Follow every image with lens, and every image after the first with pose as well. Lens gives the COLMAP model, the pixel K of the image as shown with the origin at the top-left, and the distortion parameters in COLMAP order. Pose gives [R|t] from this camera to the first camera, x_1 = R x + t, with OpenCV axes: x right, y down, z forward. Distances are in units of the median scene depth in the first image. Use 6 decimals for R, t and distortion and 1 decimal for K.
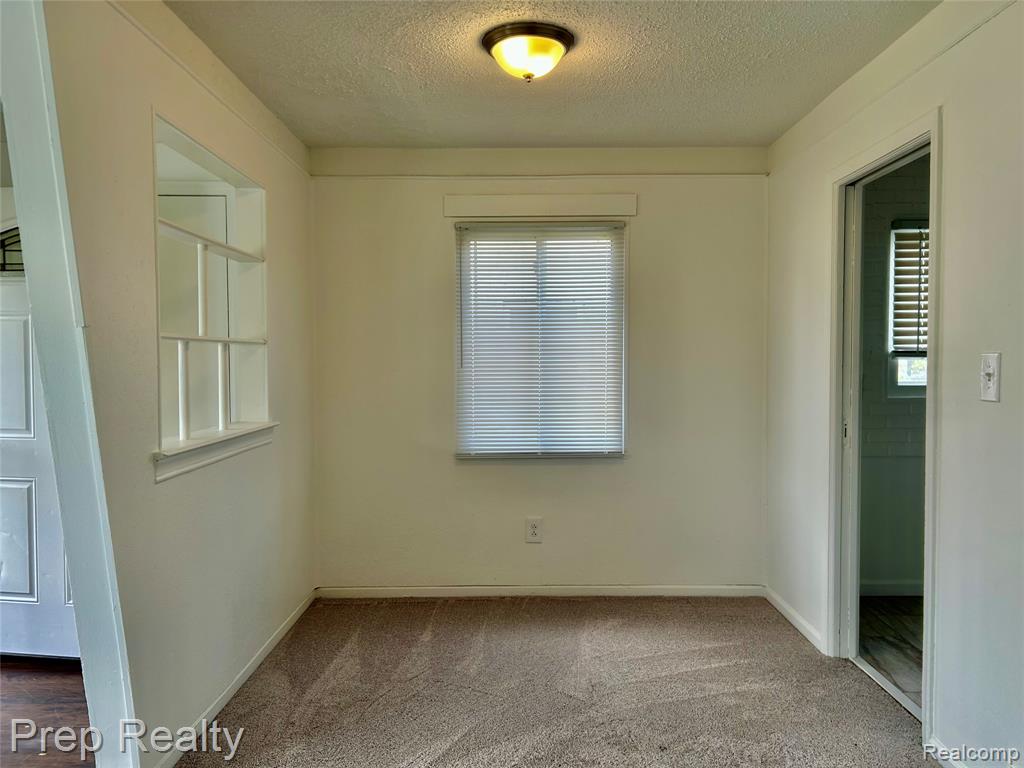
lens RADIAL K [[763.2, 0, 511.3], [0, 763.2, 386.4], [0, 0, 1]] dist [0.040074, -0.002398]
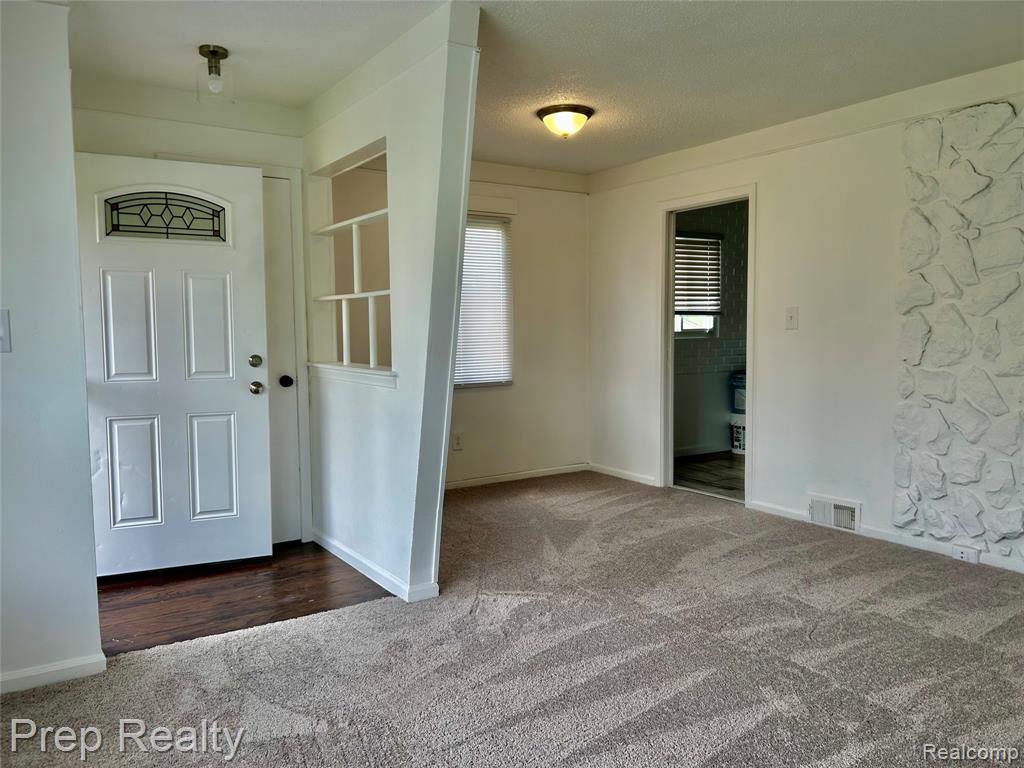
lens RADIAL K [[763.2, 0, 513.3], [0, 763.2, 379.8], [0, 0, 1]] dist [0.040074, -0.002398]
pose [[0.833040, -0.044857, 0.551391, -0.800474], [0.028773, 0.998871, 0.037791, 0.038248], [-0.552464, -0.015616, 0.833390, -0.237579]]
